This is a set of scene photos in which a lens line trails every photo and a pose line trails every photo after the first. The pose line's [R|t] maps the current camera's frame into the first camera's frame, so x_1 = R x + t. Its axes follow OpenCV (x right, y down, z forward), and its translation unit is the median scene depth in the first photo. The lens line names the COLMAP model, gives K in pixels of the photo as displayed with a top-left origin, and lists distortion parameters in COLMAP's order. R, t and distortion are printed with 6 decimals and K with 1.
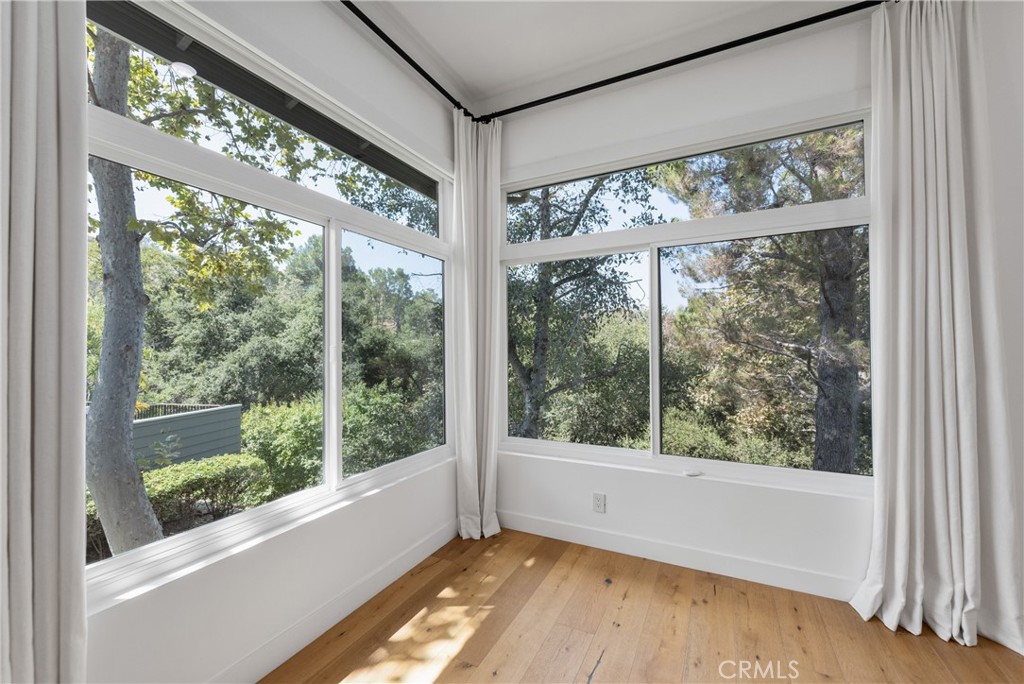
lens RADIAL K [[413.2, 0, 512.7], [0, 413.2, 344.0], [0, 0, 1]] dist [0.009190, -0.000264]
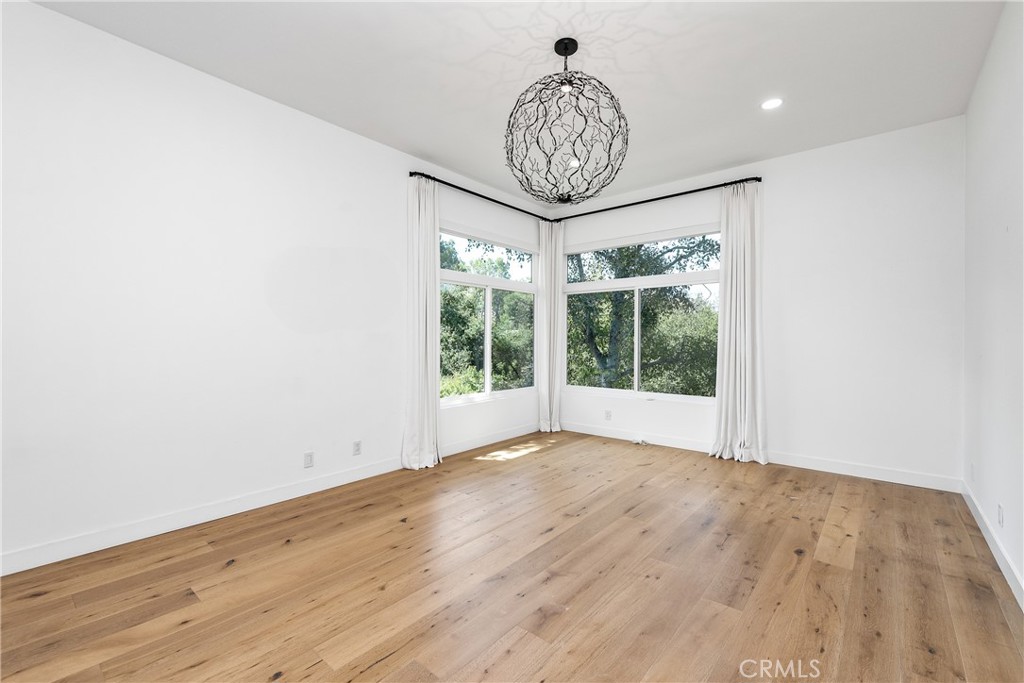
lens RADIAL K [[423.8, 0, 516.6], [0, 423.8, 341.0], [0, 0, 1]] dist [0.011004, -0.000297]
pose [[0.974780, 0.003901, -0.223134, 0.064784], [-0.000273, 0.999867, 0.016290, -0.002636], [0.223168, -0.015818, 0.974652, -0.304116]]
